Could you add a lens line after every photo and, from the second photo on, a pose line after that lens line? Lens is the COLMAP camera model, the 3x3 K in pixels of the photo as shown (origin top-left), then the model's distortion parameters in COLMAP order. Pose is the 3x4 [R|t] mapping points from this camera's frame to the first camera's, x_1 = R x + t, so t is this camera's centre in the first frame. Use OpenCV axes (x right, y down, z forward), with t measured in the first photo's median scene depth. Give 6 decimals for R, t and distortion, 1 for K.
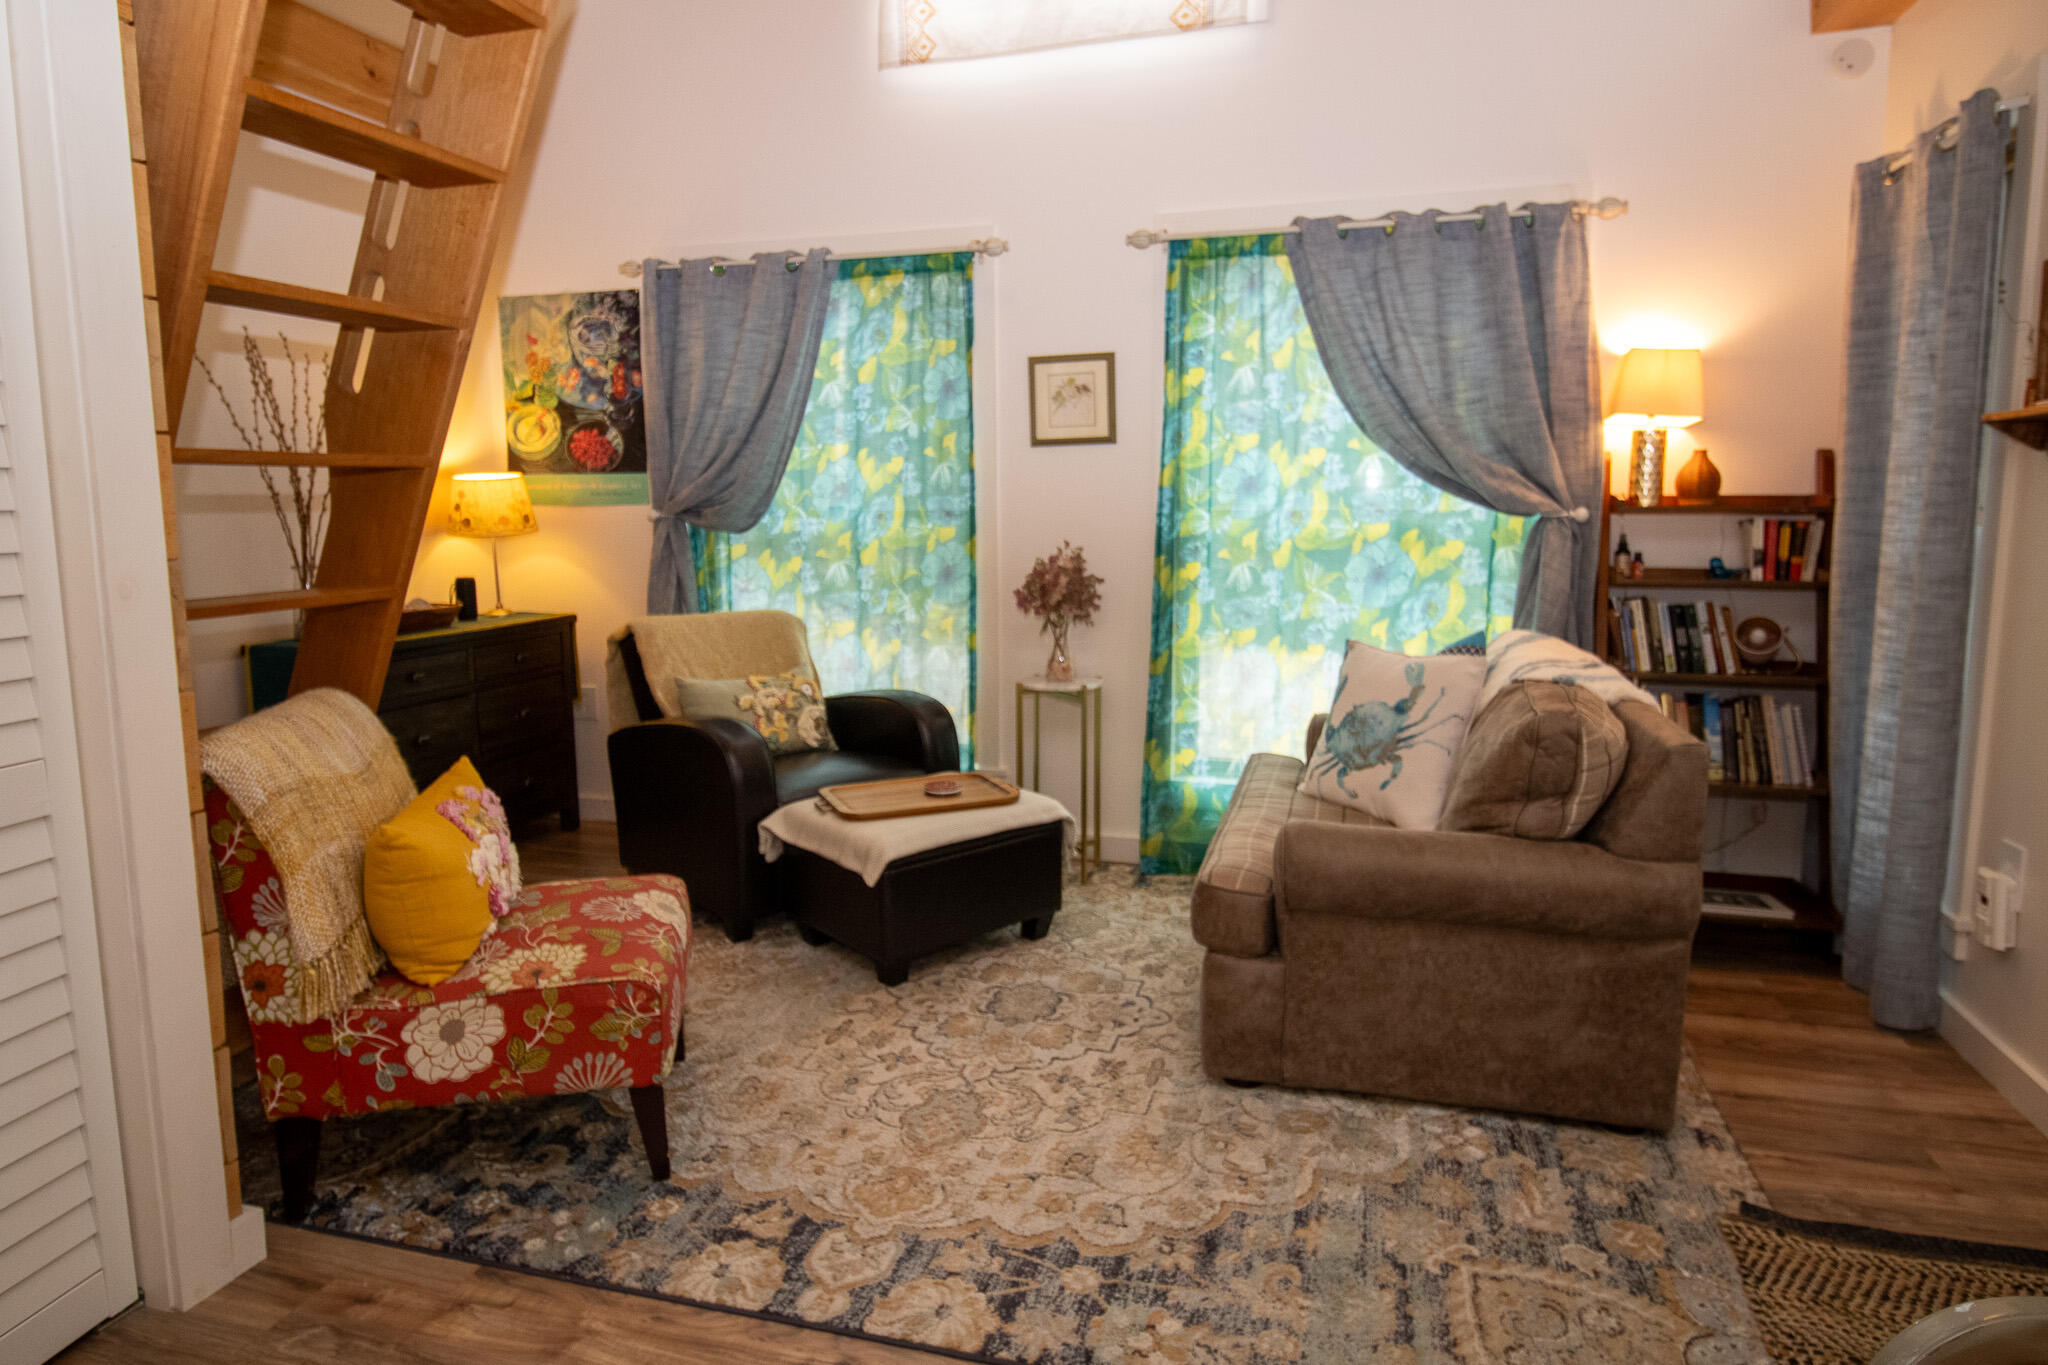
lens RADIAL K [[1196.4, 0, 1023.0], [0, 1196.4, 664.9], [0, 0, 1]] dist [-0.004798, -0.005566]
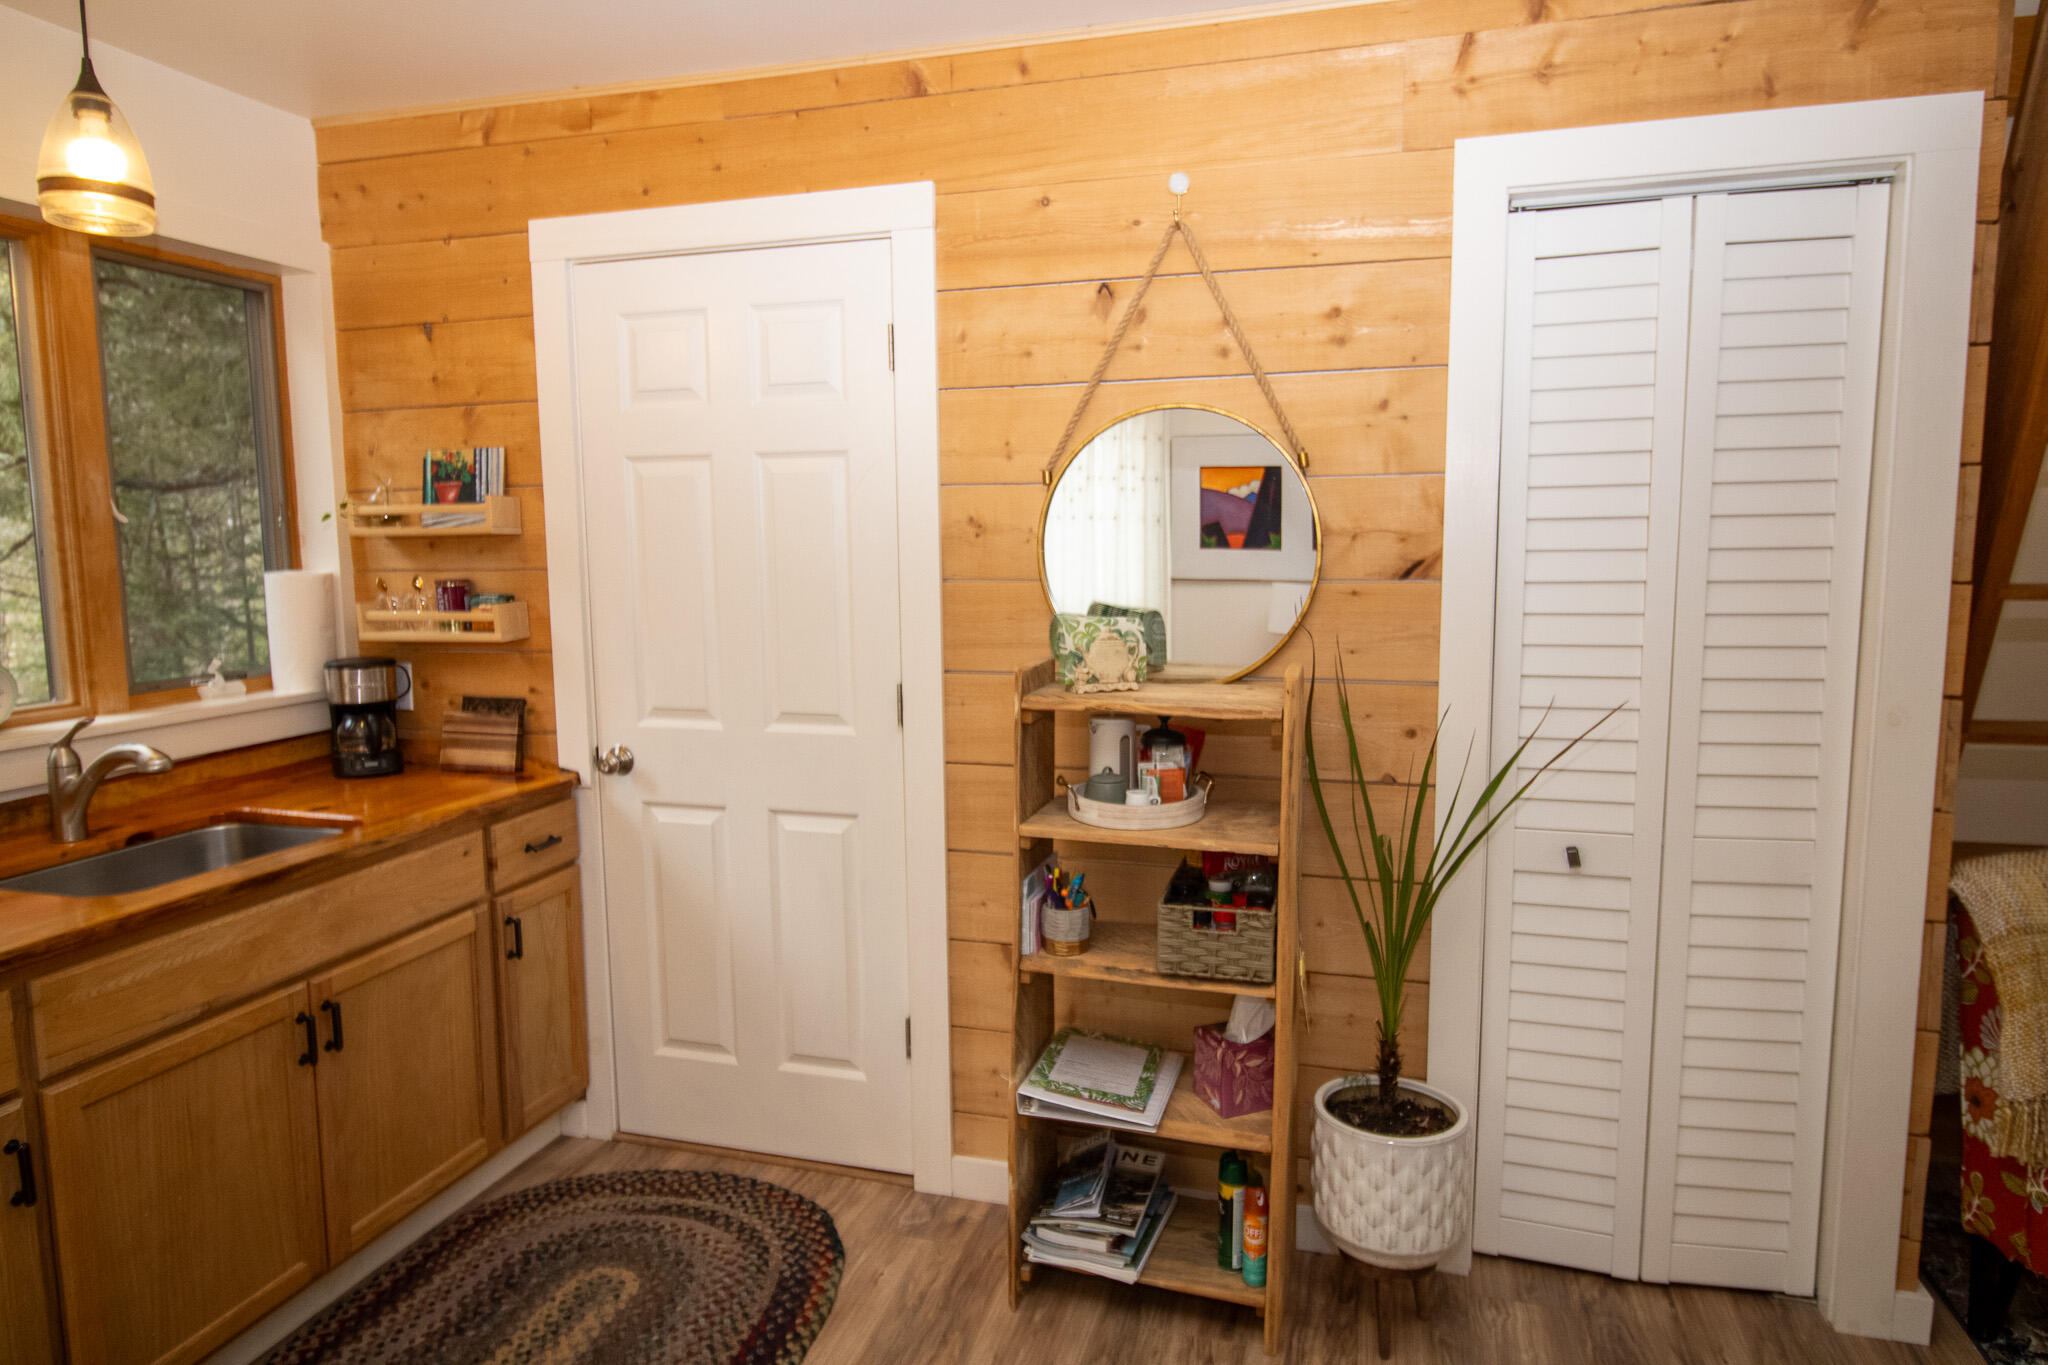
lens RADIAL K [[1193.8, 0, 1022.9], [0, 1193.8, 665.3], [0, 0, 1]] dist [0.007184, -0.010786]
pose [[0.001015, 0.112834, -0.993613, 0.214430], [-0.122169, 0.986185, 0.111865, -0.074248], [0.992509, 0.121275, 0.014786, 0.064635]]
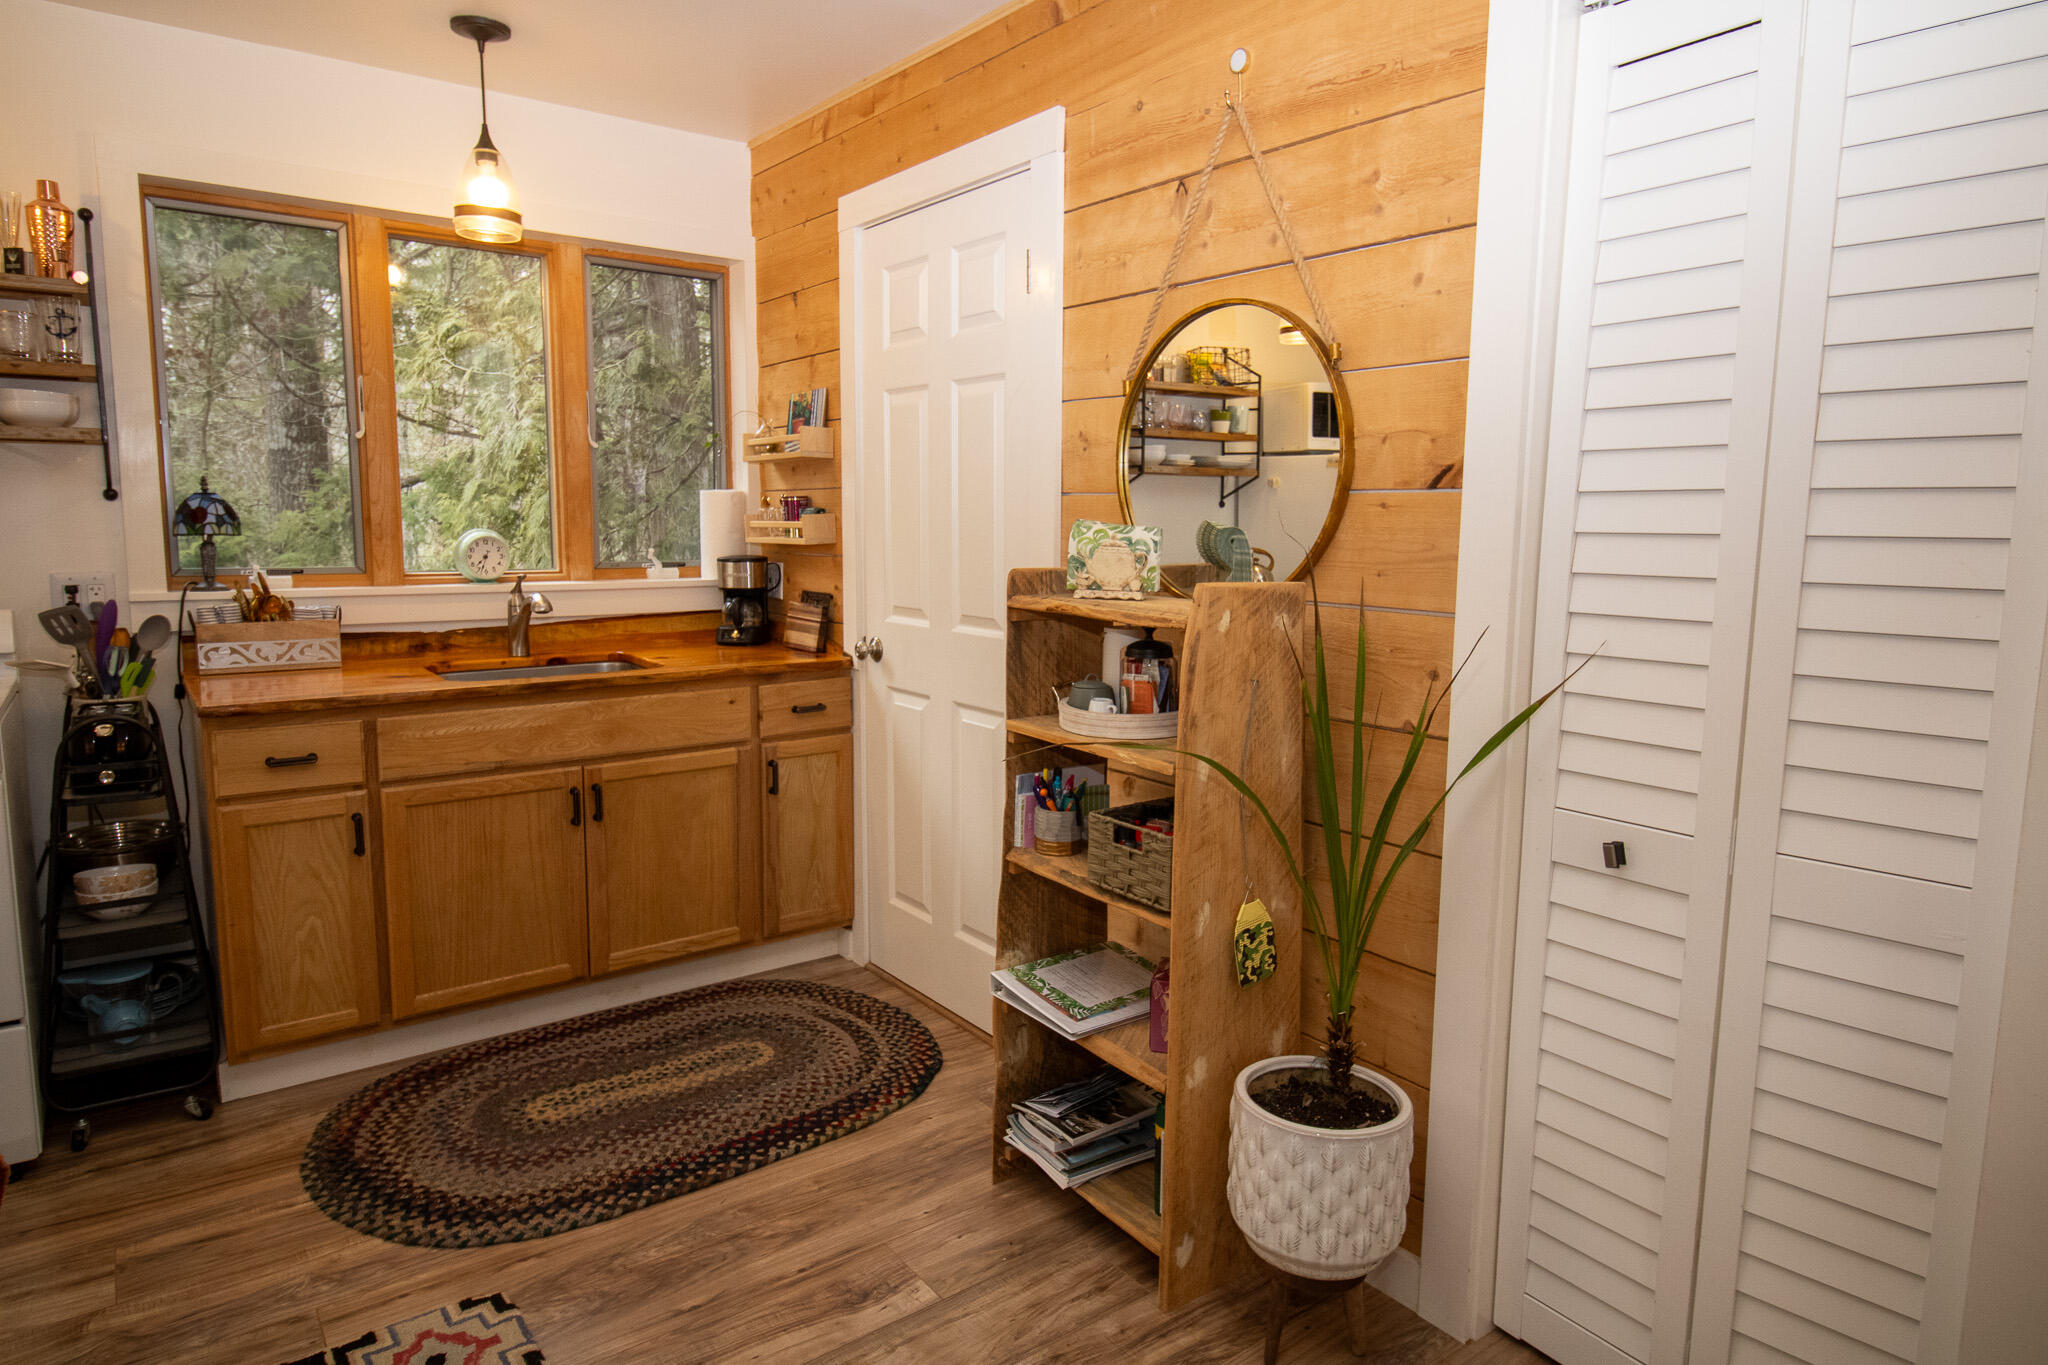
lens RADIAL K [[1193.8, 0, 1037.4], [0, 1193.8, 662.2], [0, 0, 1]] dist [0.007184, -0.010786]
pose [[-0.590755, 0.096584, -0.801049, 0.106544], [-0.115564, 0.972445, 0.202475, -0.086142], [0.798532, 0.212186, -0.563315, 0.472130]]
